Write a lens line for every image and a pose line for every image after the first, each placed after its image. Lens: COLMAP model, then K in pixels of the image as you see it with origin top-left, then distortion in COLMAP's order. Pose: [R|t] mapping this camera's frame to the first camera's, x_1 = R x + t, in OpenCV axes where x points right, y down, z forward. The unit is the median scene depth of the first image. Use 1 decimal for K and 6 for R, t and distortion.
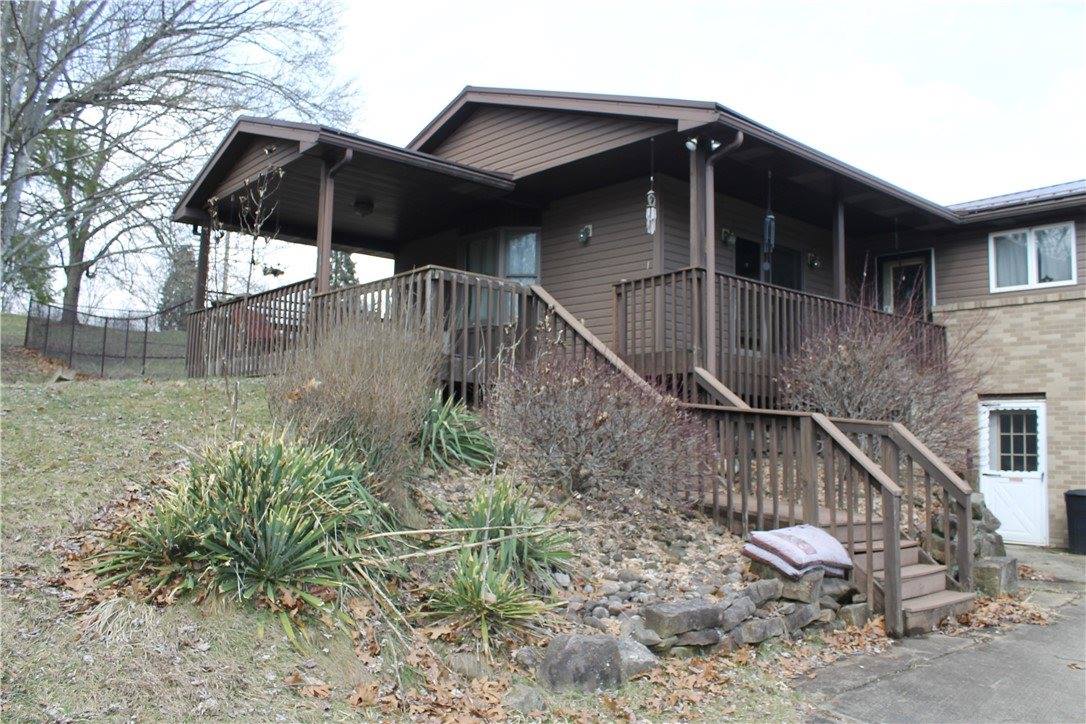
lens RADIAL K [[912.4, 0, 569.6], [0, 912.4, 361.6], [0, 0, 1]] dist [-0.170474, 0.137456]
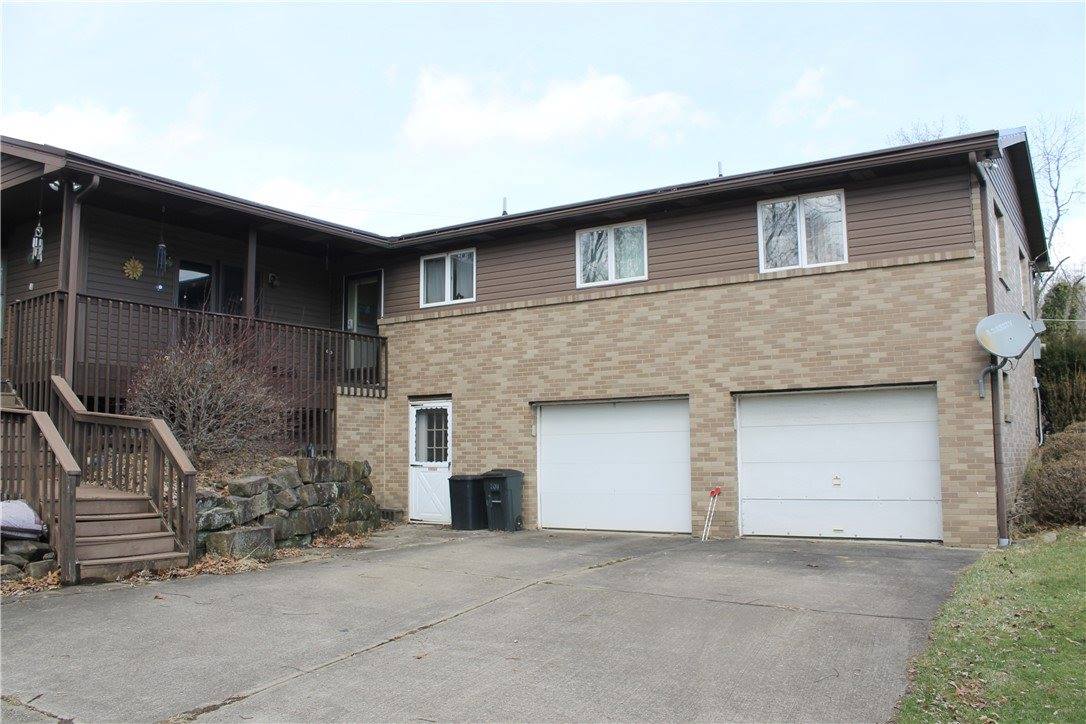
lens RADIAL K [[912.4, 0, 569.6], [0, 912.4, 361.6], [0, 0, 1]] dist [-0.170474, 0.137456]
pose [[0.961332, -0.008513, 0.275260, 0.358757], [0.010531, 0.999927, -0.005856, 0.001170], [-0.275190, 0.008528, 0.961352, -0.208278]]
